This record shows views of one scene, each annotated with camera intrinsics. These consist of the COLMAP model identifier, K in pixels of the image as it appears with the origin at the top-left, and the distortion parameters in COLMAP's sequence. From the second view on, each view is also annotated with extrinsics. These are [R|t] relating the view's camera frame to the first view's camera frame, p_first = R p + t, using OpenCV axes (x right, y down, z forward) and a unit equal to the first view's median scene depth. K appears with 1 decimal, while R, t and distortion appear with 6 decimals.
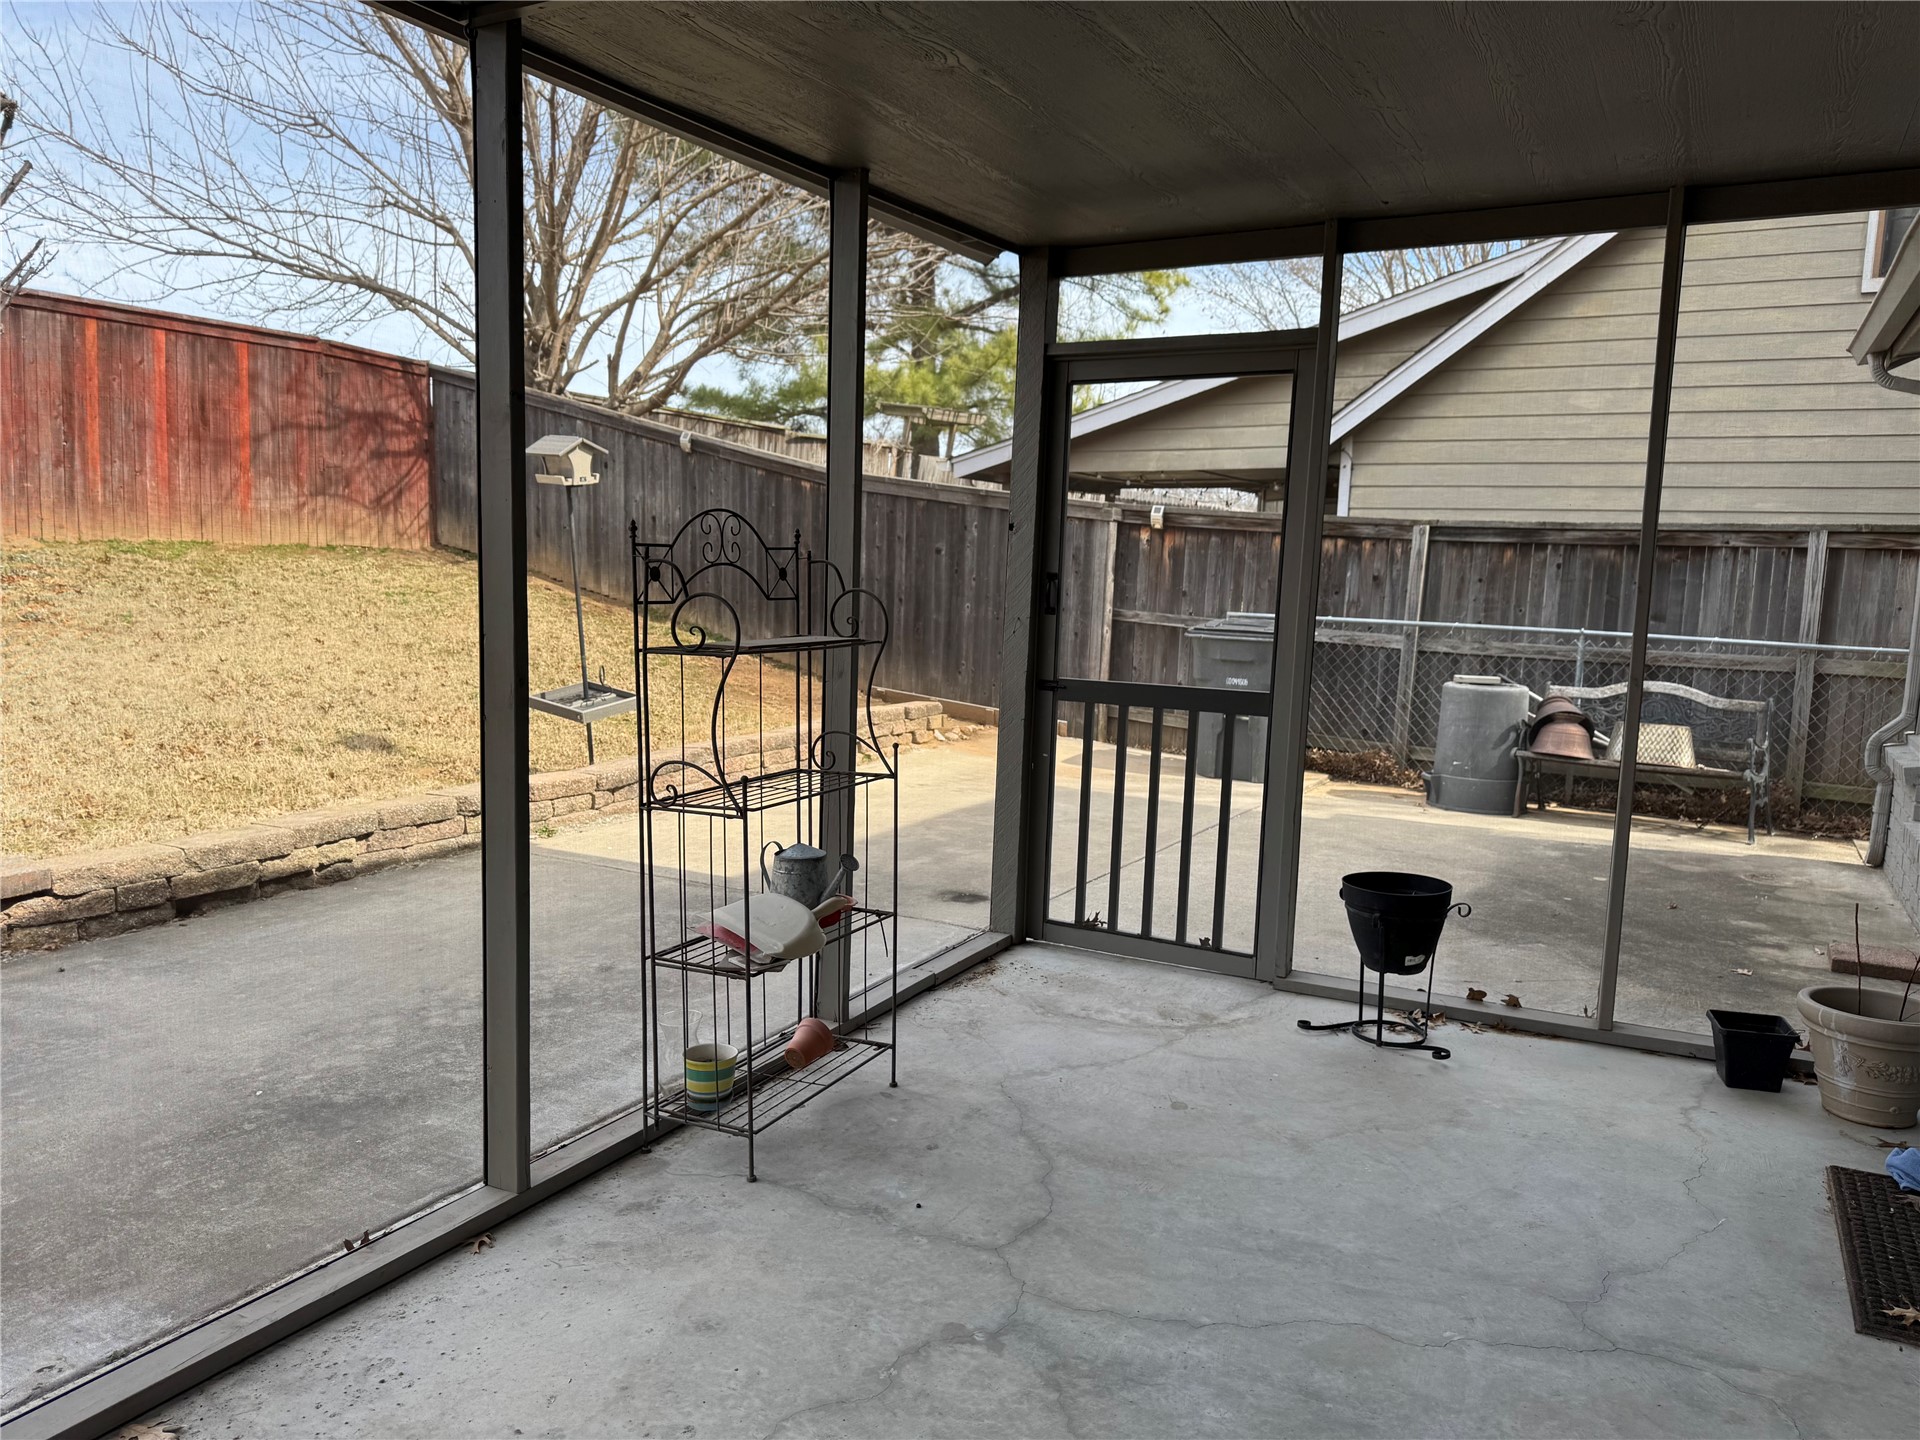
lens RADIAL K [[1362.4, 0, 945.0], [0, 1362.4, 722.5], [0, 0, 1]] dist [-0.025178, -0.025285]
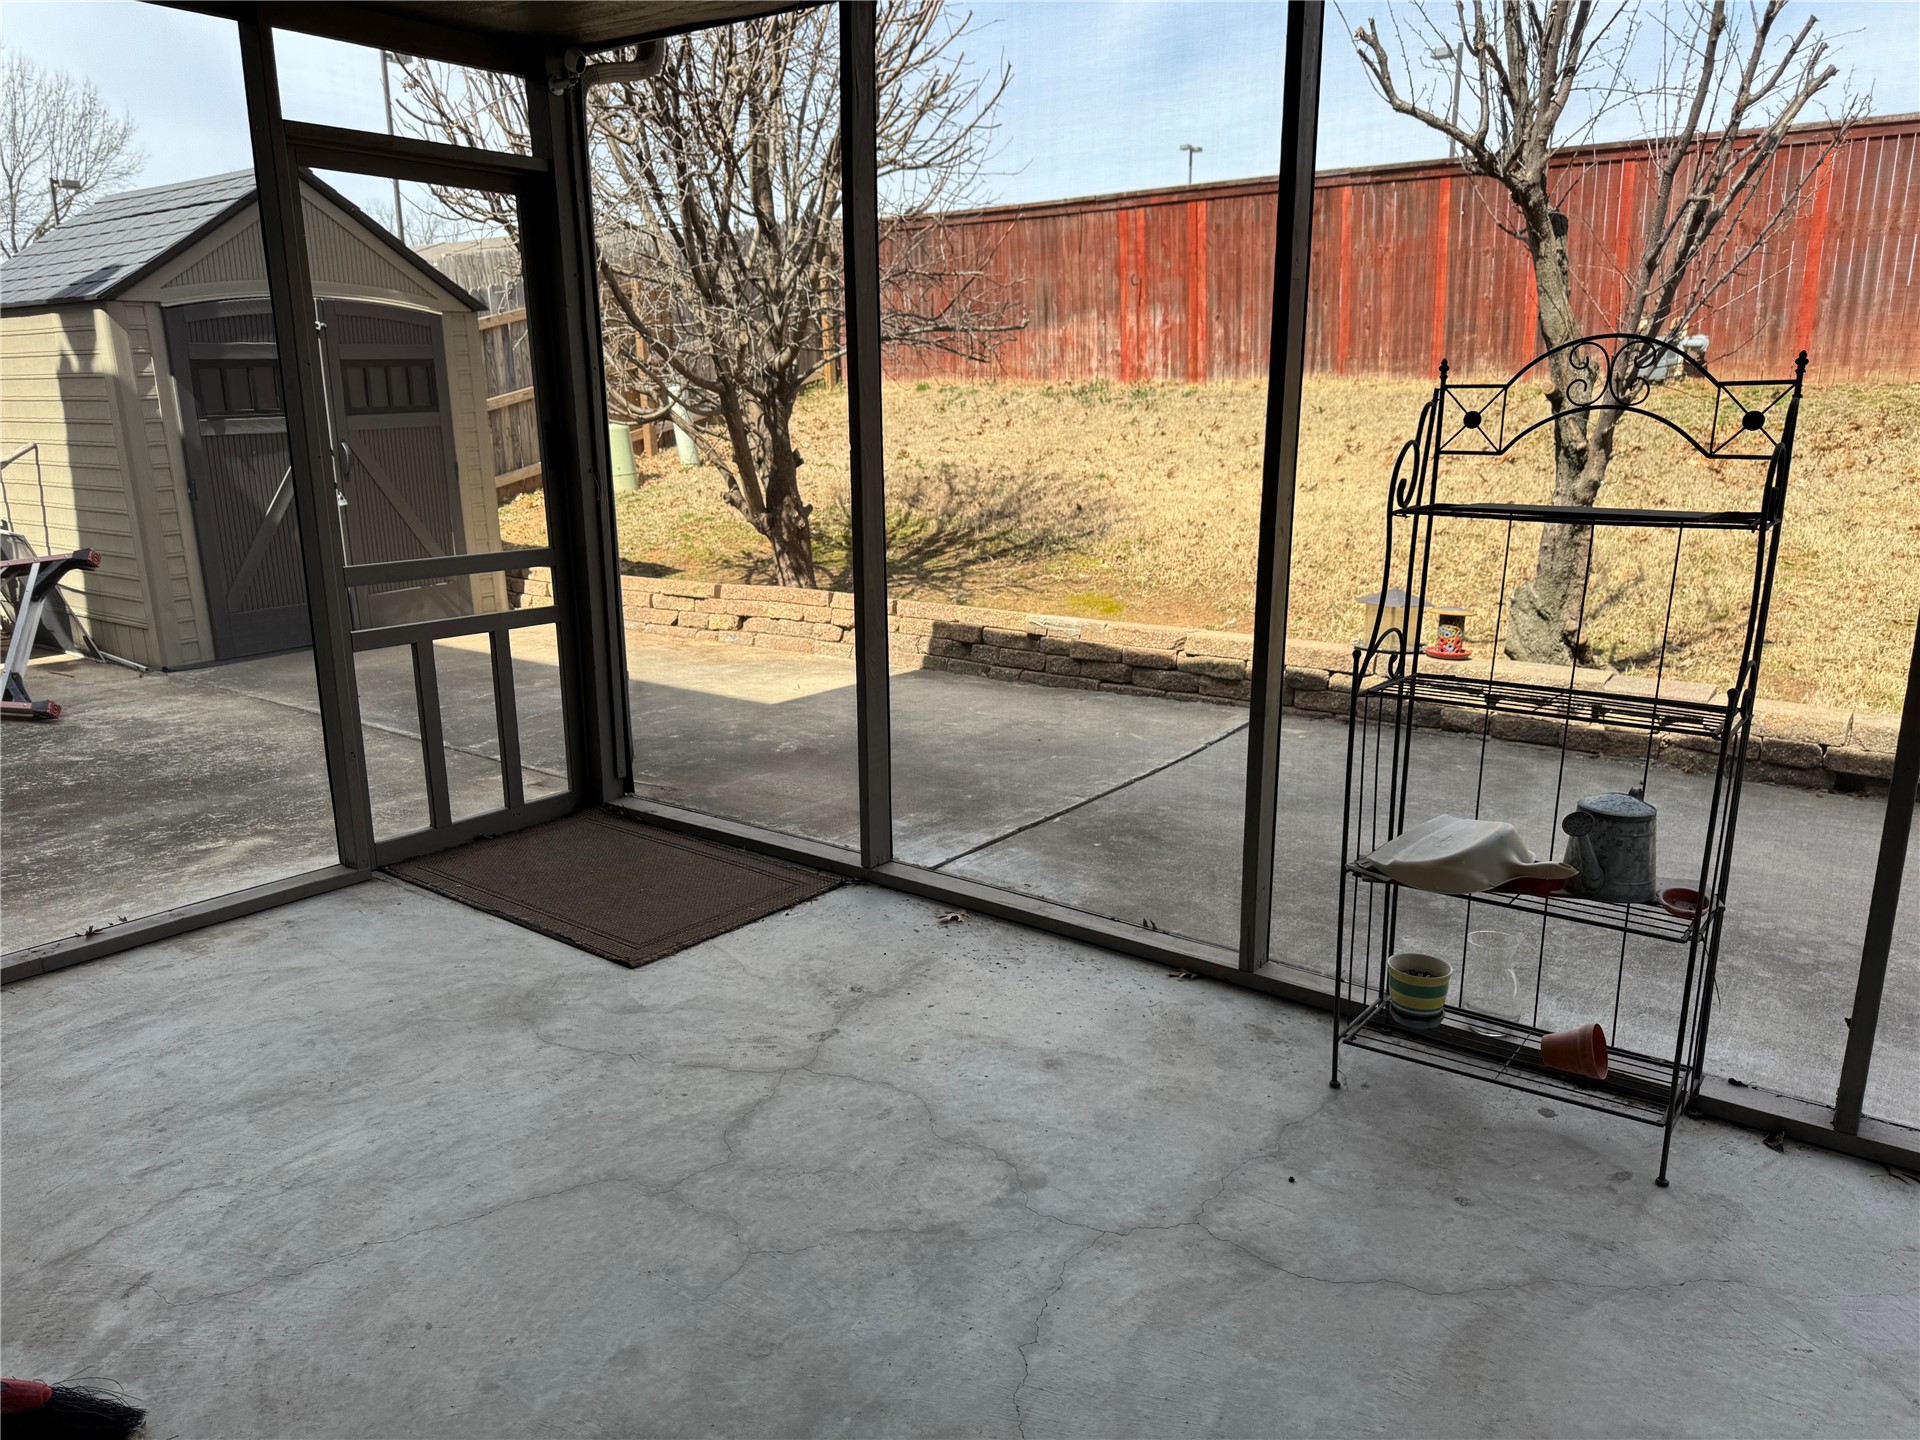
lens RADIAL K [[1362.4, 0, 945.9], [0, 1362.4, 729.2], [0, 0, 1]] dist [-0.025178, -0.025285]
pose [[-0.187590, 0.211830, -0.959134, 0.792646], [-0.110120, 0.965777, 0.234835, -0.090445], [0.976055, 0.149673, -0.157843, 0.908459]]
